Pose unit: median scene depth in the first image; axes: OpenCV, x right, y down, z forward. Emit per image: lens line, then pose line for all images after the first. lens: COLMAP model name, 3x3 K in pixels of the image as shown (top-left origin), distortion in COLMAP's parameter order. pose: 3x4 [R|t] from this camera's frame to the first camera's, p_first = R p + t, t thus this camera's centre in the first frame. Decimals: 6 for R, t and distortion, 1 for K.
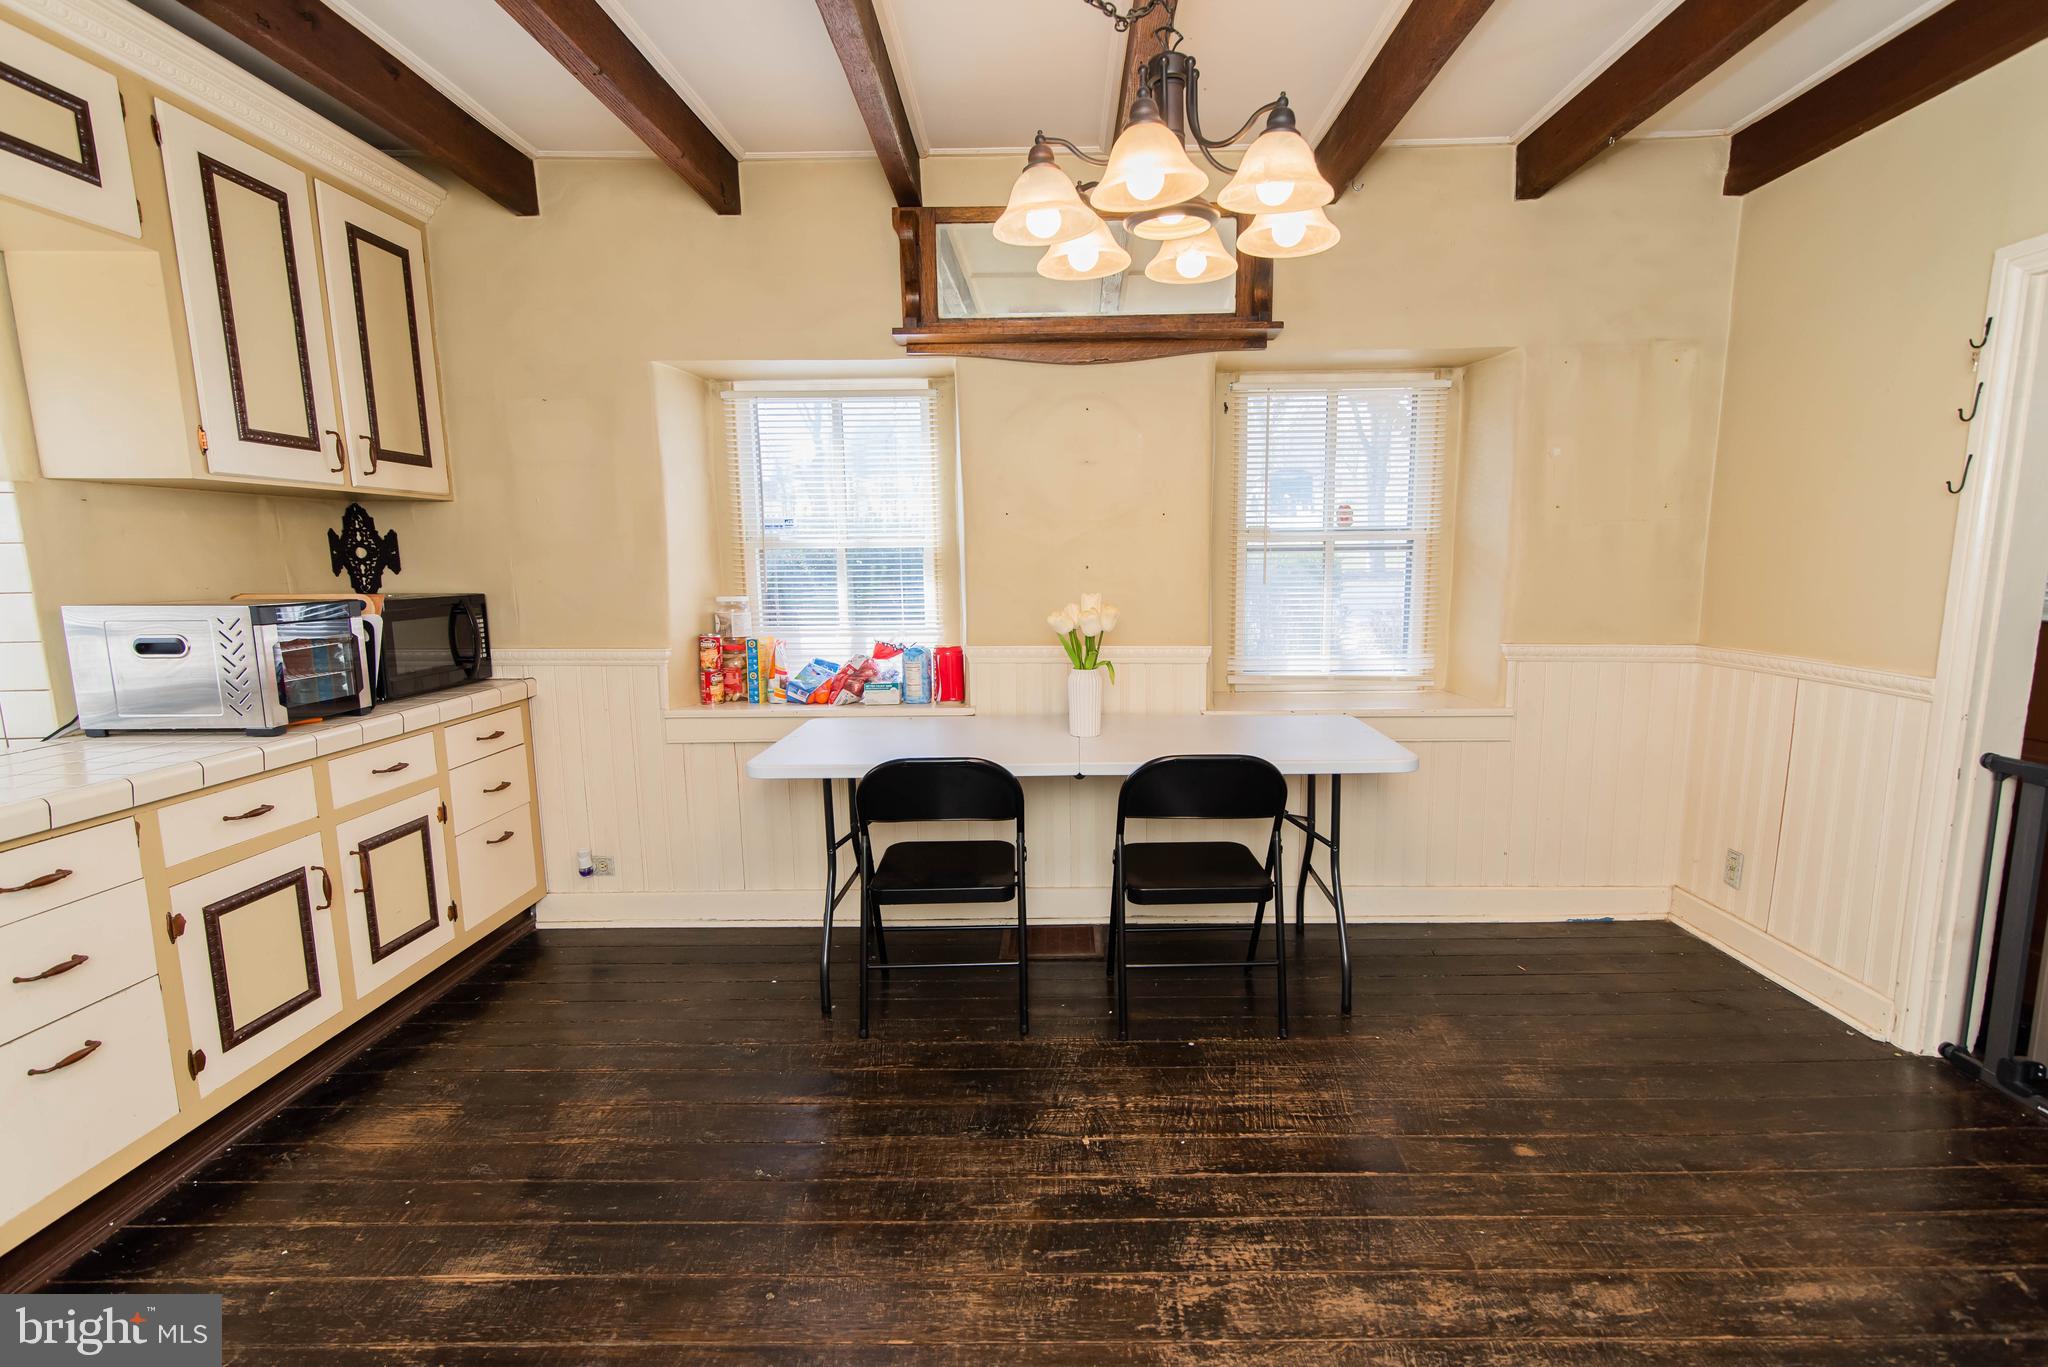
lens RADIAL K [[975.3, 0, 1054.7], [0, 975.3, 705.7], [0, 0, 1]] dist [0.009744, 0.000290]
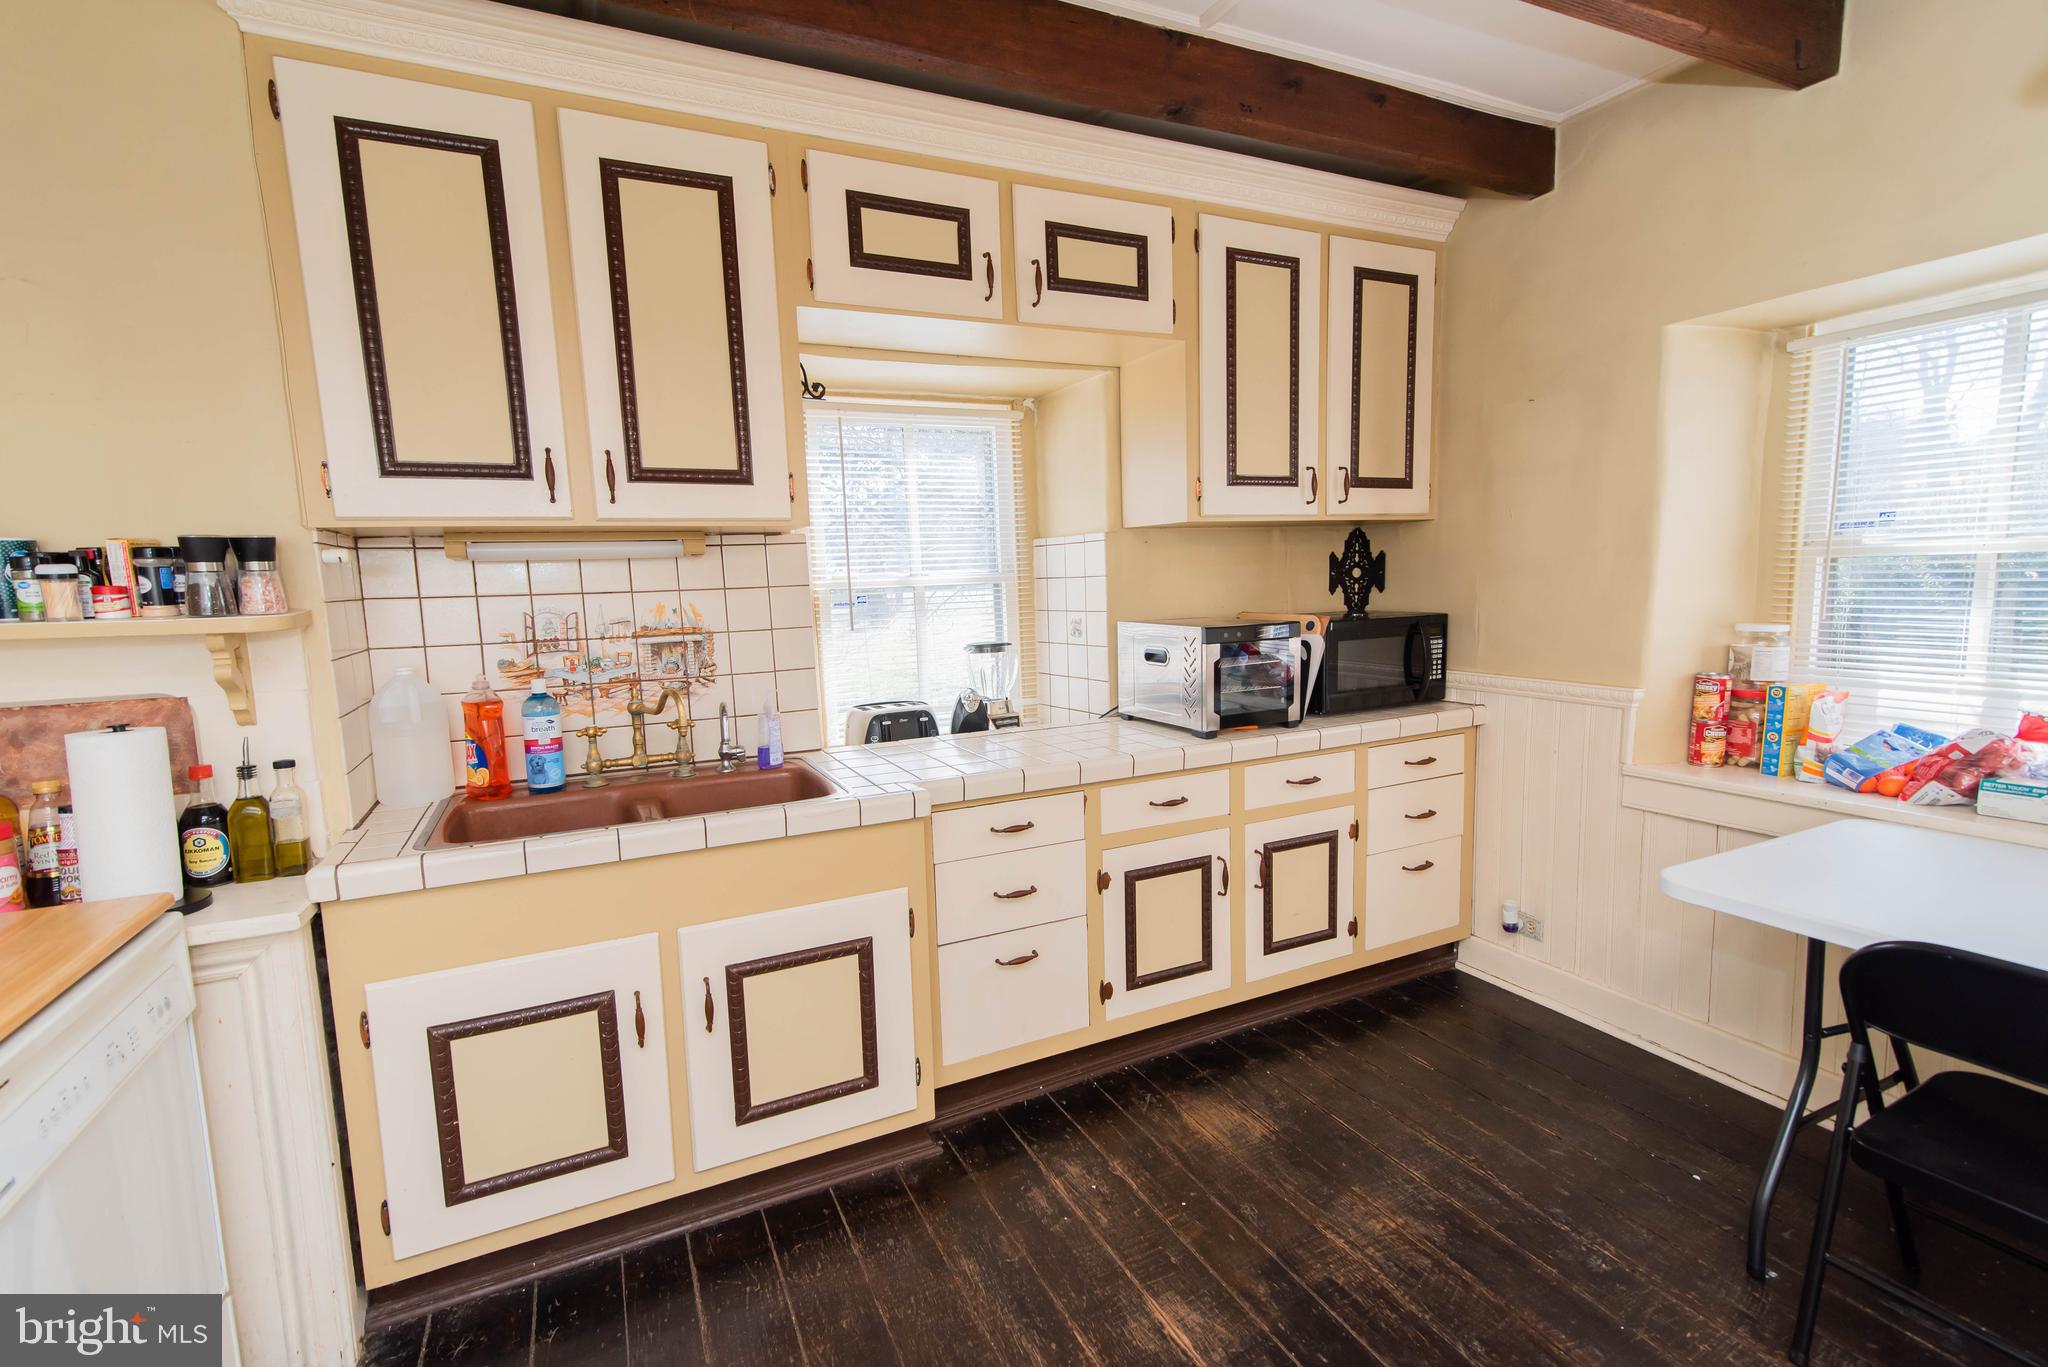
lens RADIAL K [[919.8, 0, 1025.9], [0, 919.8, 690.5], [0, 0, 1]] dist [0.015982, 0.000087]
pose [[0.442710, 0.106574, -0.890309, 0.071357], [-0.110293, 0.991844, 0.063884, -0.067059], [0.889856, 0.069913, 0.450854, 0.289380]]
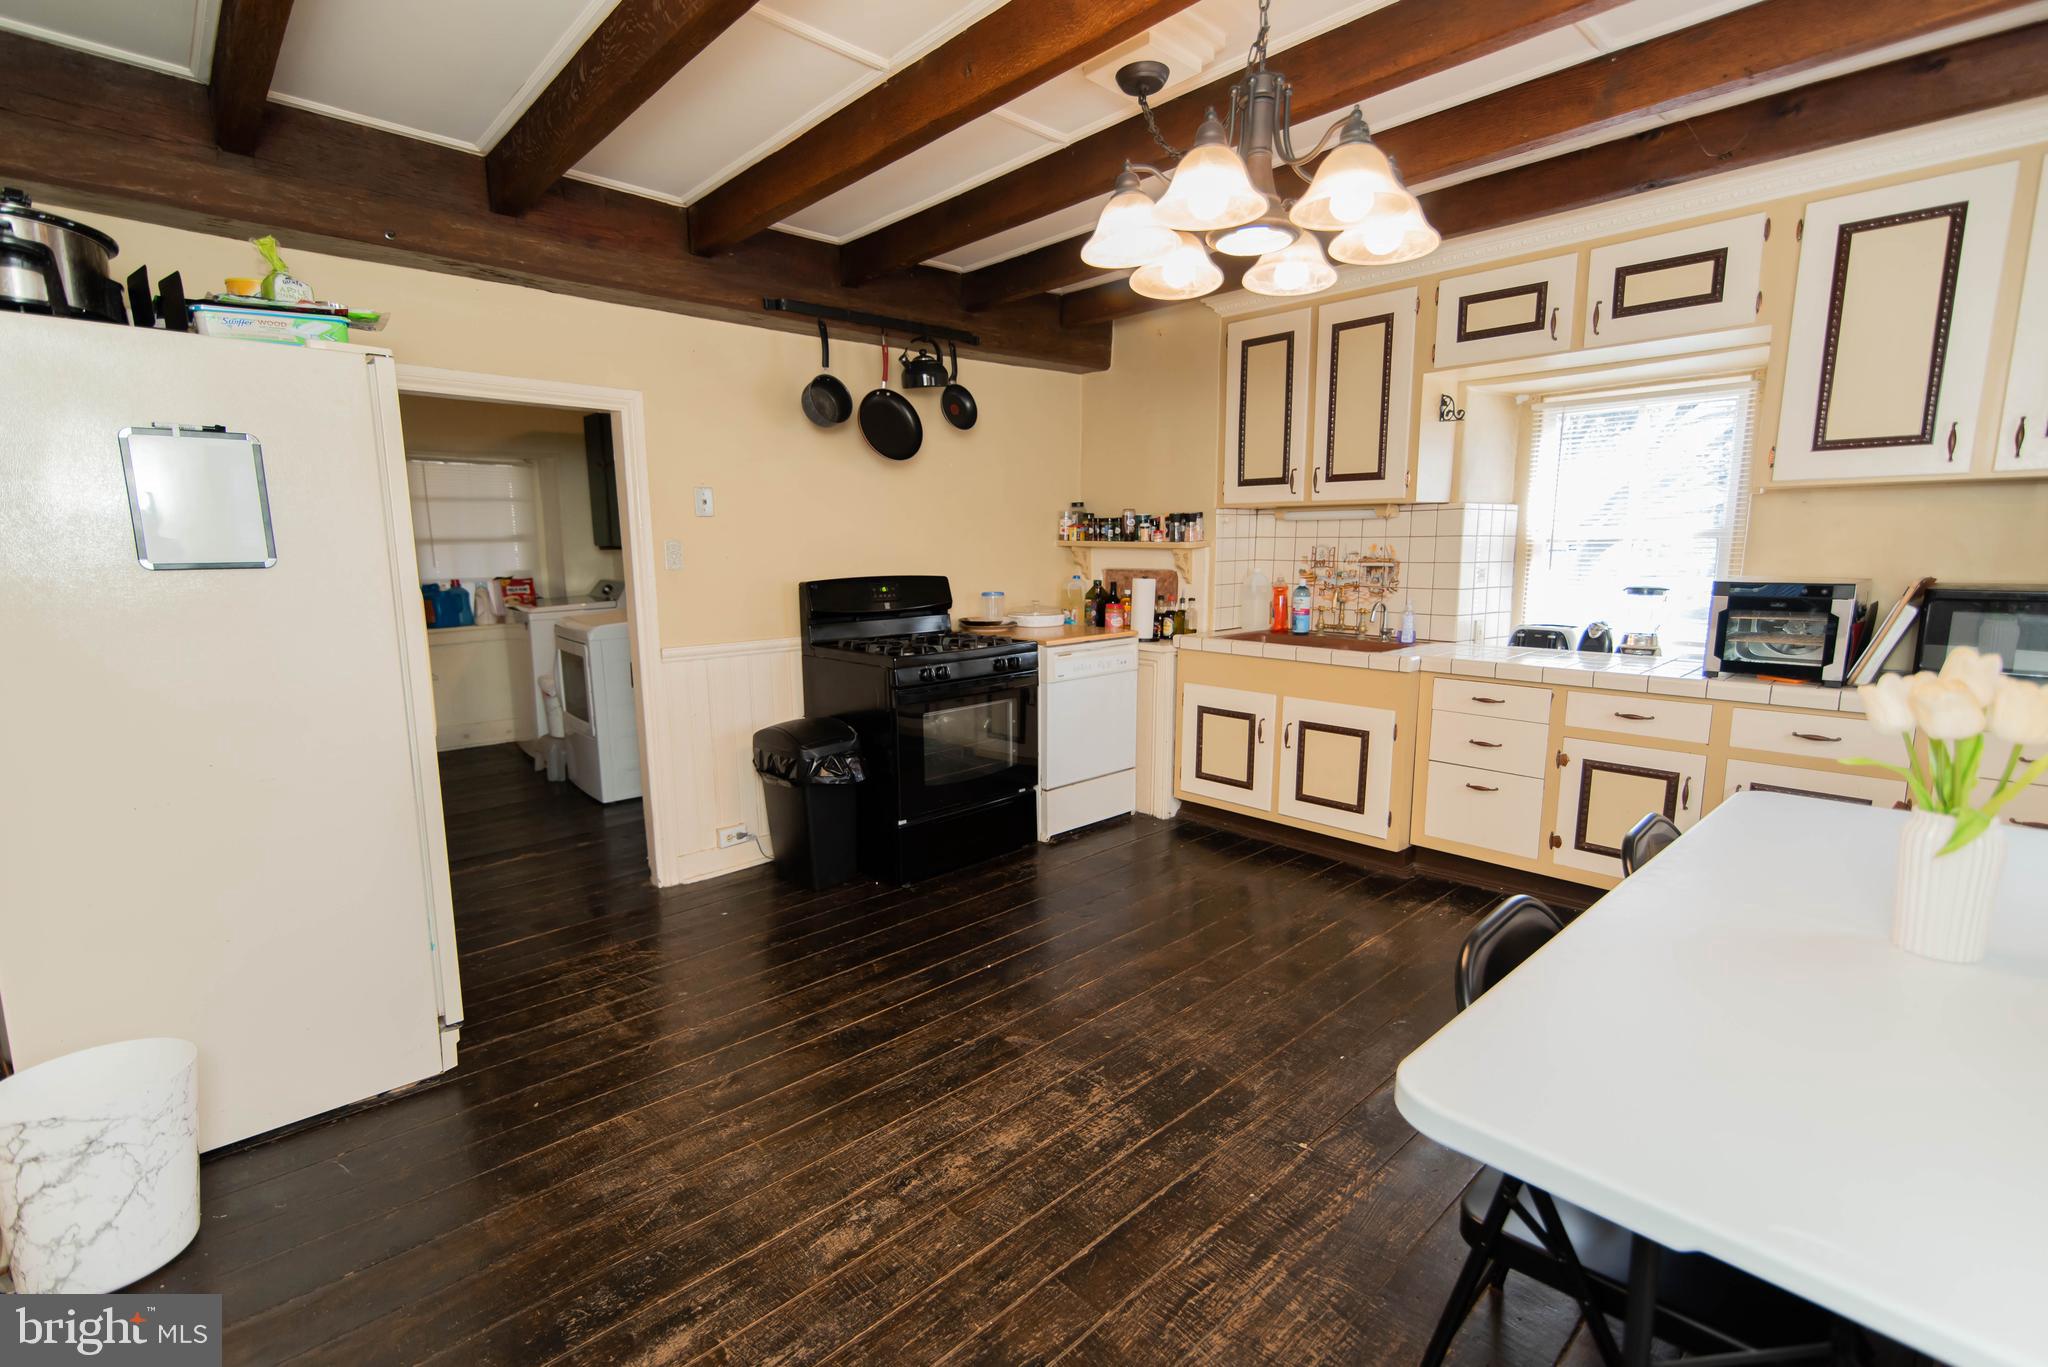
lens RADIAL K [[941.2, 0, 1024.0], [0, 941.2, 683.5], [0, 0, 1]] dist [0.014199, 0.000511]
pose [[-0.712140, 0.119935, -0.691717, 0.727188], [-0.095947, 0.959426, 0.265133, -0.202888], [0.695450, 0.255179, -0.671739, 1.140520]]
